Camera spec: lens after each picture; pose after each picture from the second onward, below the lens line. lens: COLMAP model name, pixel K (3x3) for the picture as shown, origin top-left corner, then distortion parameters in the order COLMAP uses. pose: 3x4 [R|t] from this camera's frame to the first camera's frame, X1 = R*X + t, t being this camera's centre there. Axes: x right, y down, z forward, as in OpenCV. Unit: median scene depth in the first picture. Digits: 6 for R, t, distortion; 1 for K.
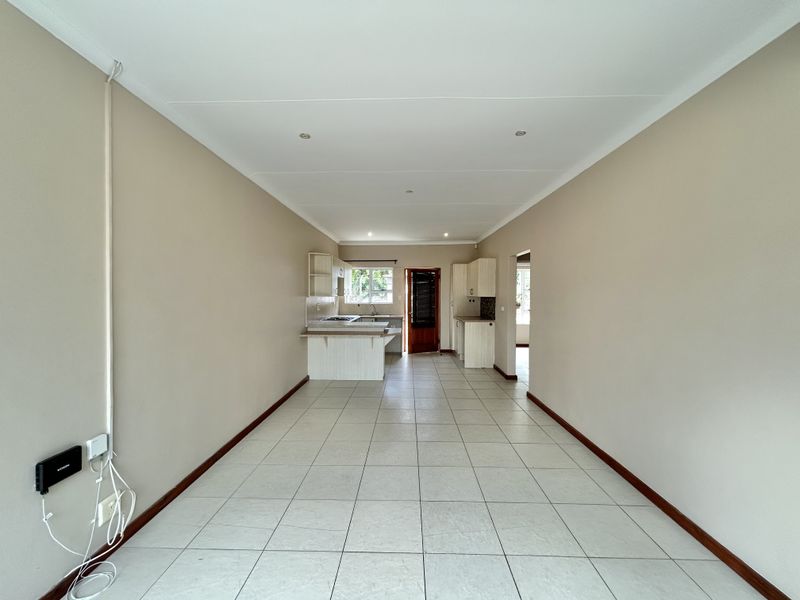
lens RADIAL K [[322.0, 0, 400.8], [0, 322.0, 298.6], [0, 0, 1]] dist [0.002089, 0.000175]
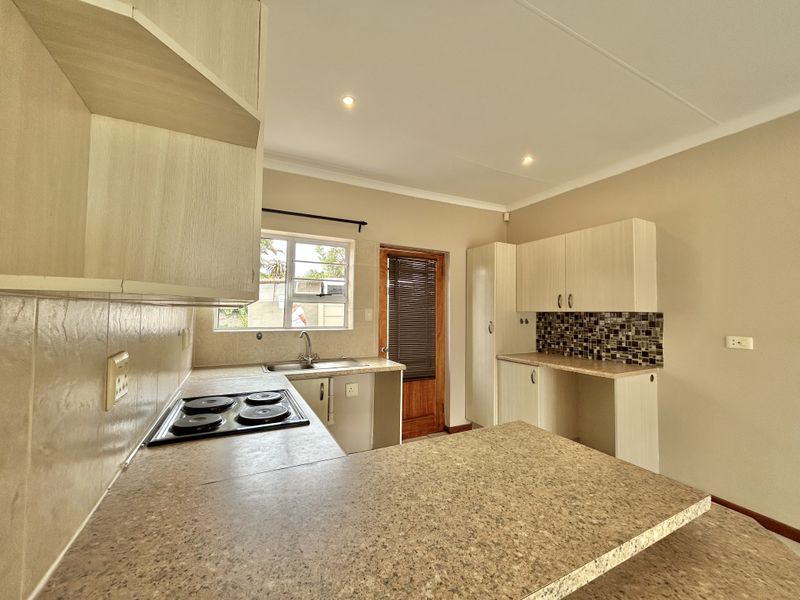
lens RADIAL K [[322.0, 0, 400.3], [0, 322.0, 299.6], [0, 0, 1]] dist [0.002089, 0.000175]
pose [[0.869459, 0.024465, 0.493398, -0.172115], [-0.001281, 0.998881, -0.047274, -0.002475], [-0.494003, 0.040471, 0.868518, 0.625941]]
